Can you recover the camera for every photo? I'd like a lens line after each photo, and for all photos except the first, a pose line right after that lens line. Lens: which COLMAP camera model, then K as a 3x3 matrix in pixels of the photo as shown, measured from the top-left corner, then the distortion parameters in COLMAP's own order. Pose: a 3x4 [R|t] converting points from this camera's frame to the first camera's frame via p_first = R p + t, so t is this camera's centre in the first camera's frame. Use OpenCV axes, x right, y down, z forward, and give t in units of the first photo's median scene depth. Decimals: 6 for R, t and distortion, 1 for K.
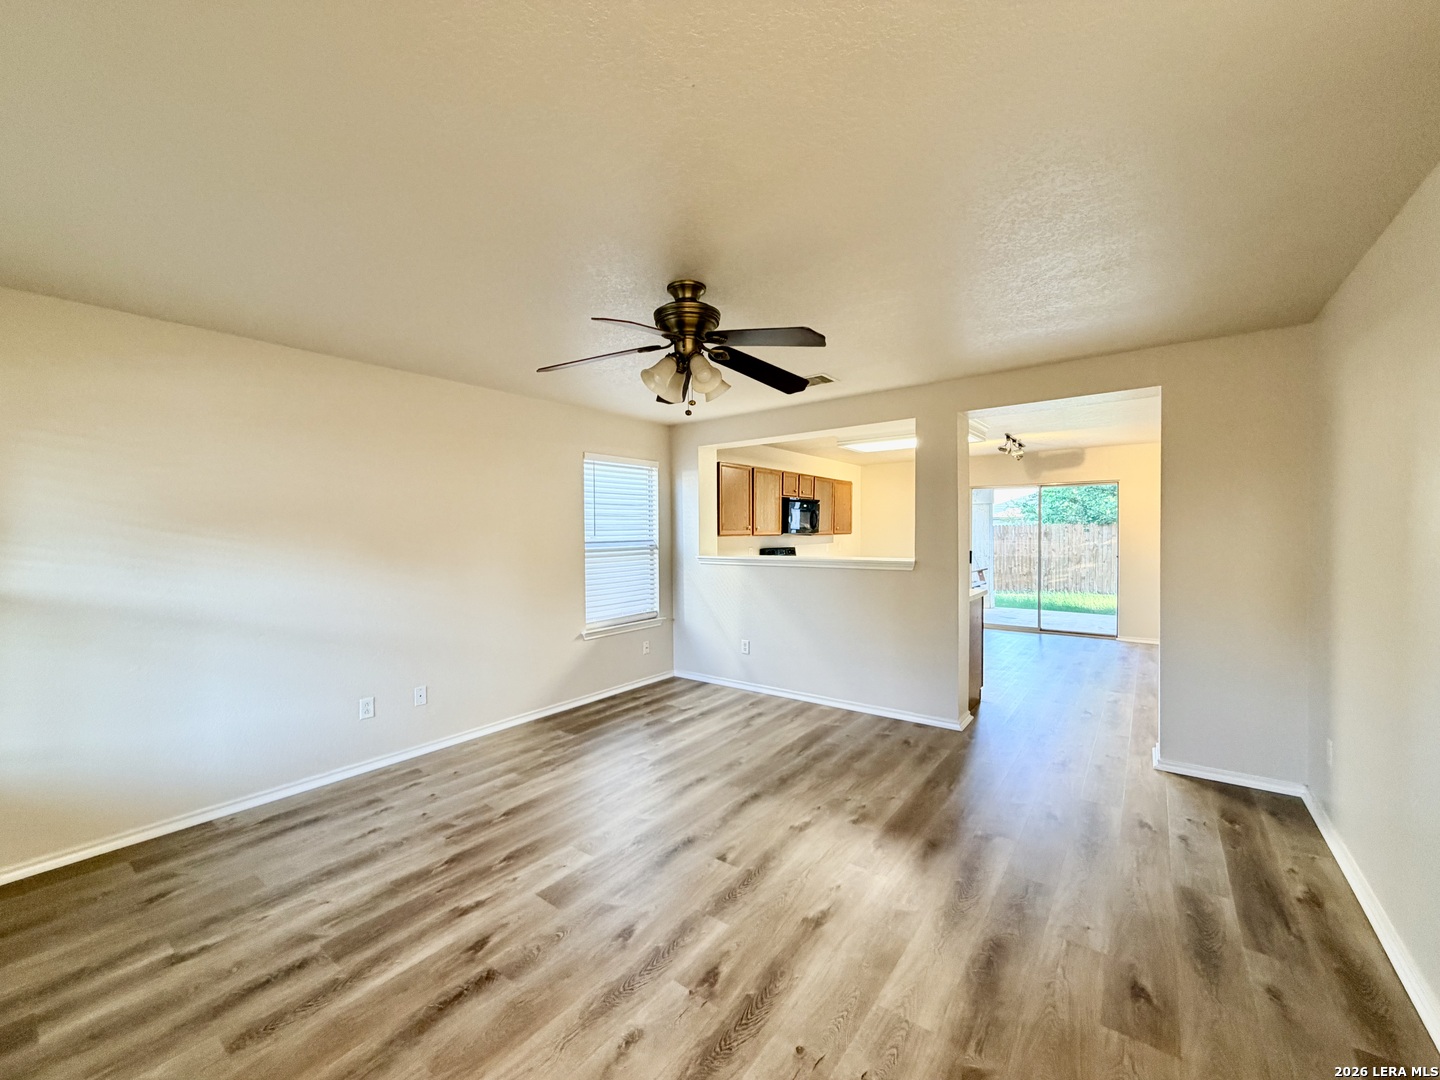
lens RADIAL K [[573.1, 0, 716.5], [0, 573.1, 540.4], [0, 0, 1]] dist [0.001088, 0.000015]
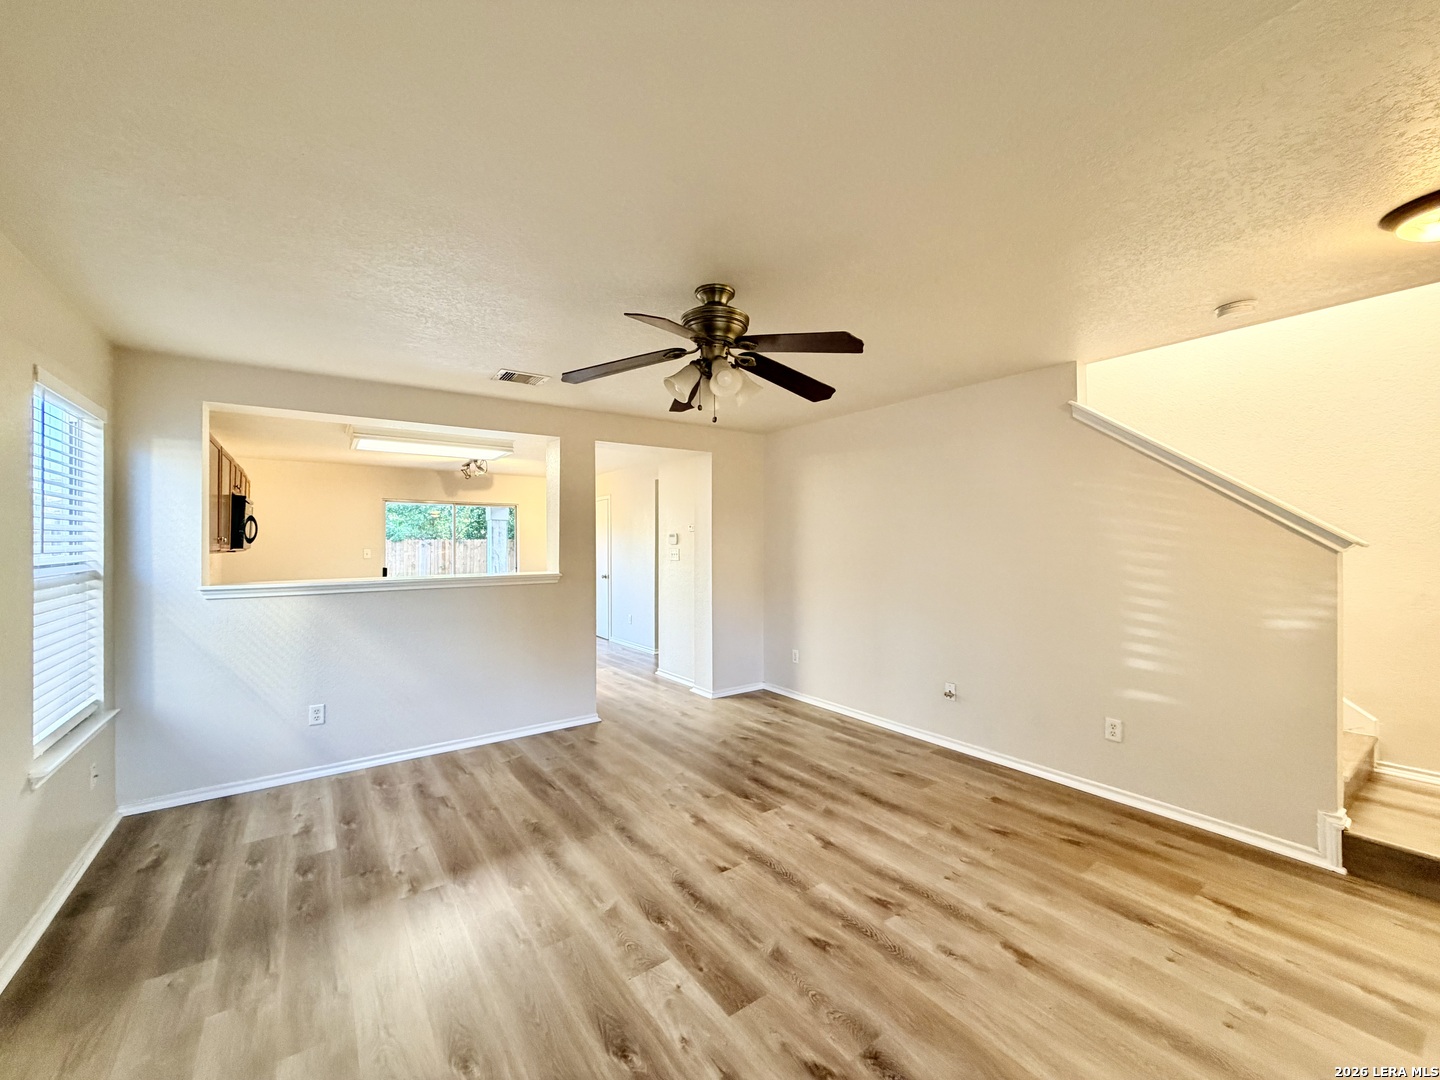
lens RADIAL K [[573.1, 0, 716.5], [0, 573.1, 540.4], [0, 0, 1]] dist [0.001088, 0.000015]
pose [[0.292924, 0.011736, 0.956064, -0.651167], [0.017939, 0.999681, -0.017768, -0.000943], [-0.955967, 0.022356, 0.292620, 0.480603]]
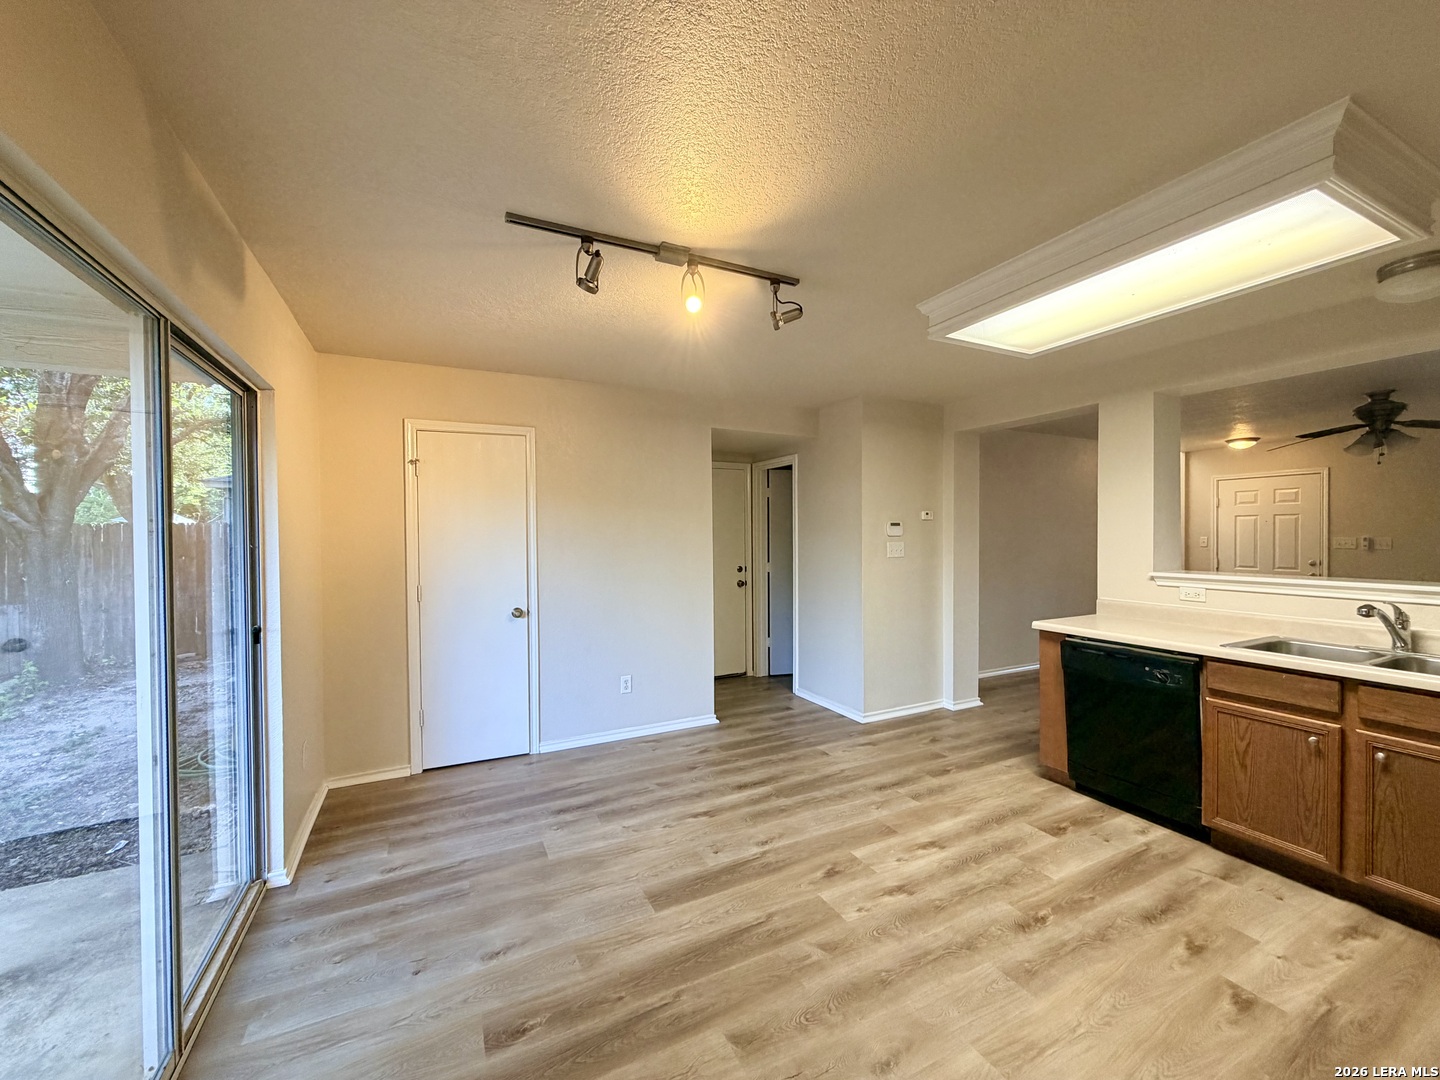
lens RADIAL K [[573.1, 0, 716.5], [0, 573.1, 540.4], [0, 0, 1]] dist [0.001088, 0.000015]
pose [[-0.896481, 0.010366, 0.442961, 0.659851], [0.022151, 0.999525, 0.021440, -0.046425], [-0.442529, 0.029033, -0.896284, 2.319911]]
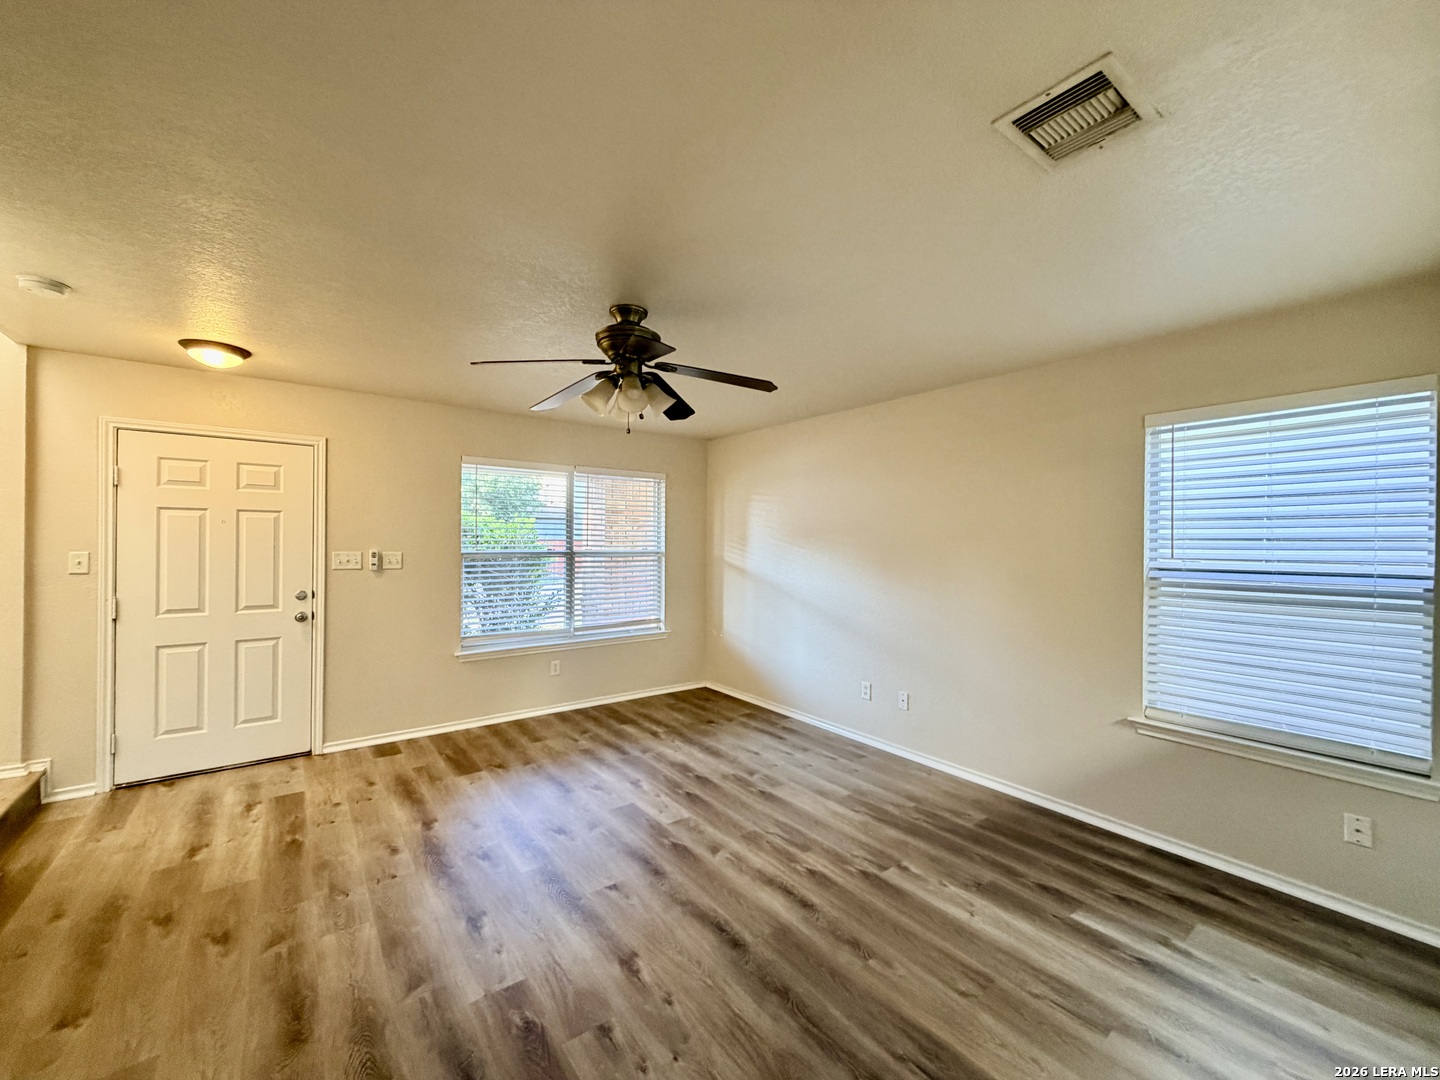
lens RADIAL K [[573.1, 0, 716.5], [0, 573.1, 540.4], [0, 0, 1]] dist [0.001088, 0.000015]
pose [[-0.271957, 0.004049, -0.962301, 0.601803], [-0.023451, 0.999666, 0.010833, -0.027791], [0.962024, 0.025513, -0.271771, 0.961612]]
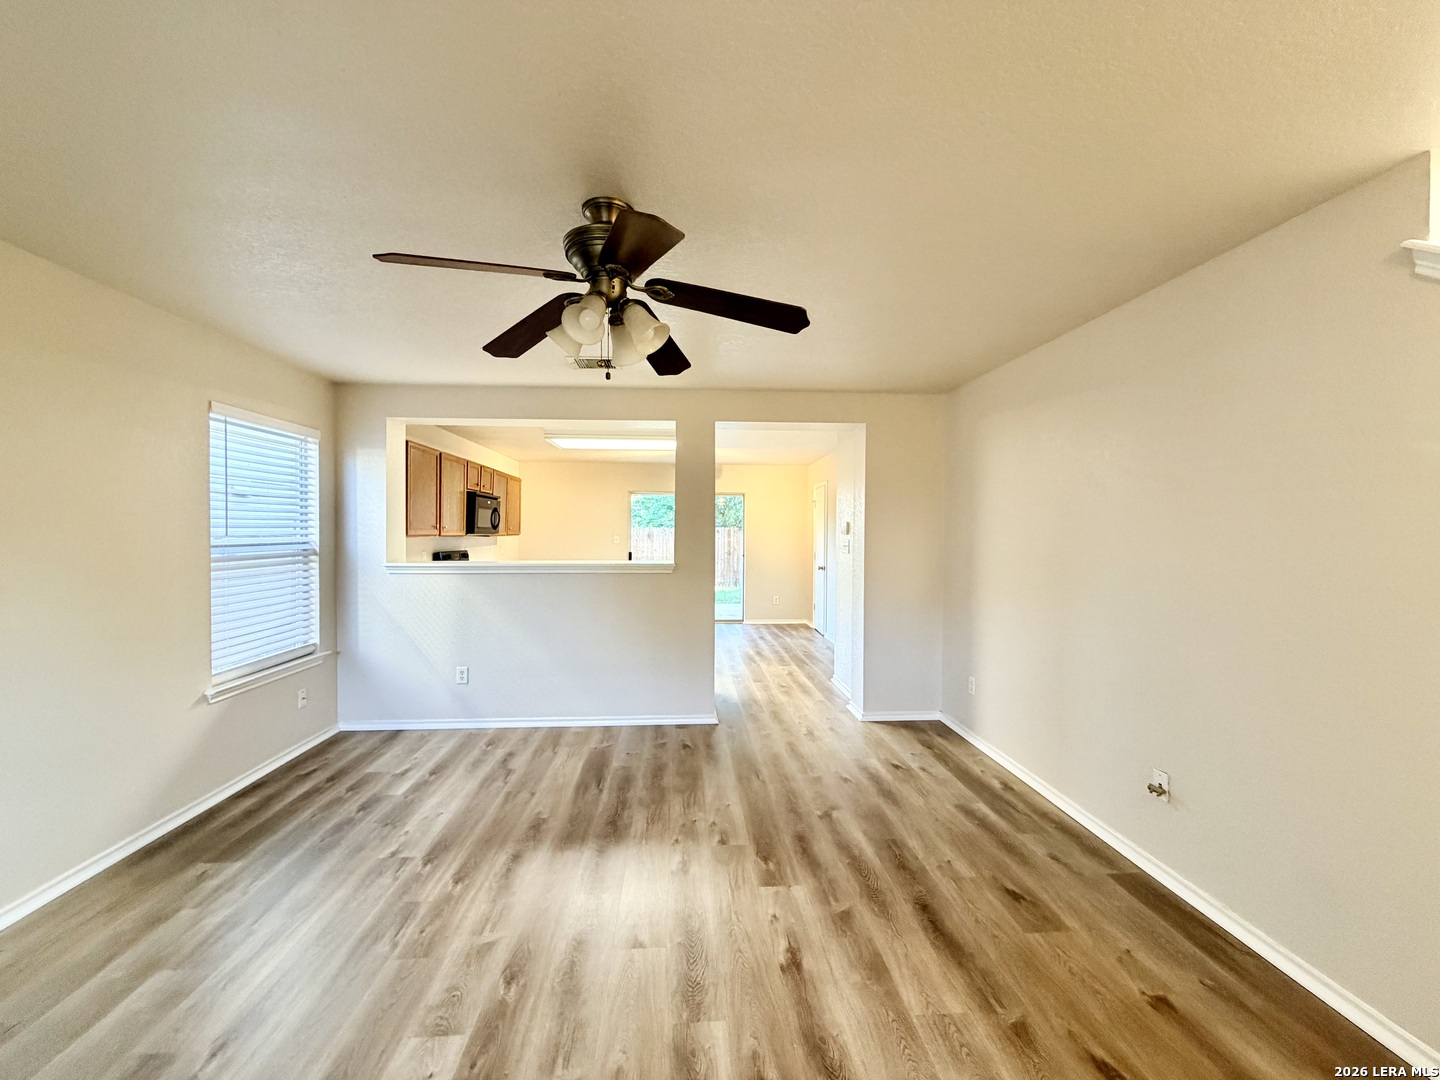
lens RADIAL K [[573.1, 0, 716.5], [0, 573.1, 540.4], [0, 0, 1]] dist [0.001088, 0.000015]
pose [[0.753942, 0.002140, 0.656937, -0.293485], [-0.000669, 0.999997, -0.002489, -0.002398], [-0.656940, 0.001437, 0.753941, 0.223843]]
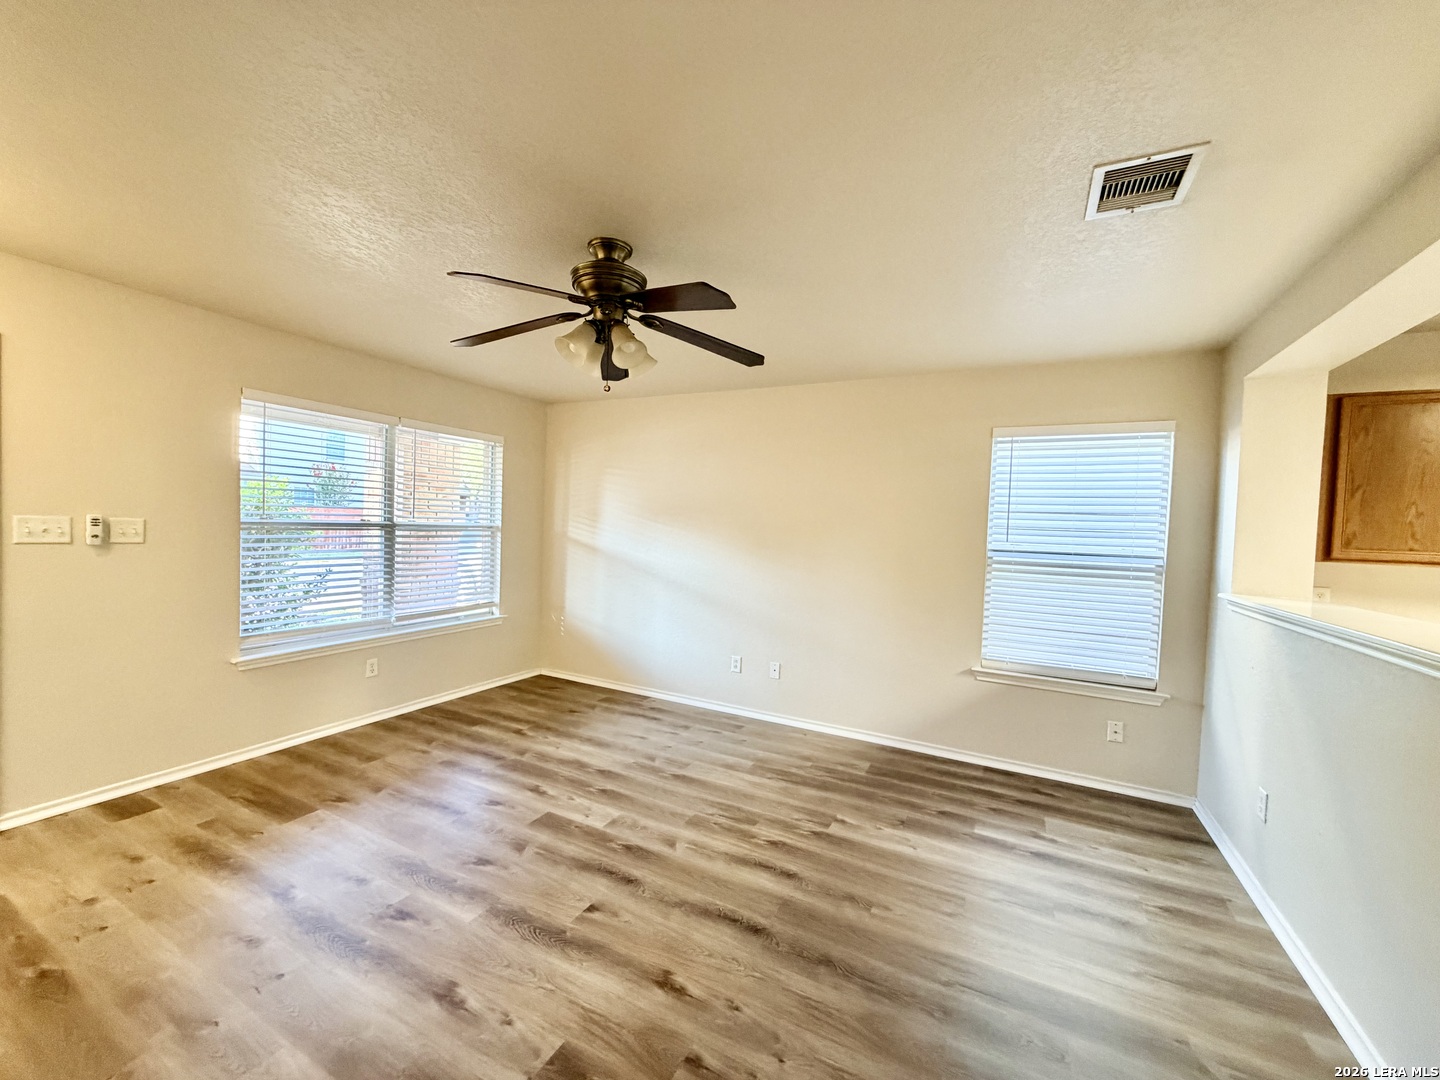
lens RADIAL K [[573.1, 0, 716.5], [0, 573.1, 540.4], [0, 0, 1]] dist [0.001088, 0.000015]
pose [[0.172414, 0.043380, -0.984069, 0.579124], [-0.056112, 0.997840, 0.034156, -0.018577], [0.983425, 0.049329, 0.174475, 0.684782]]
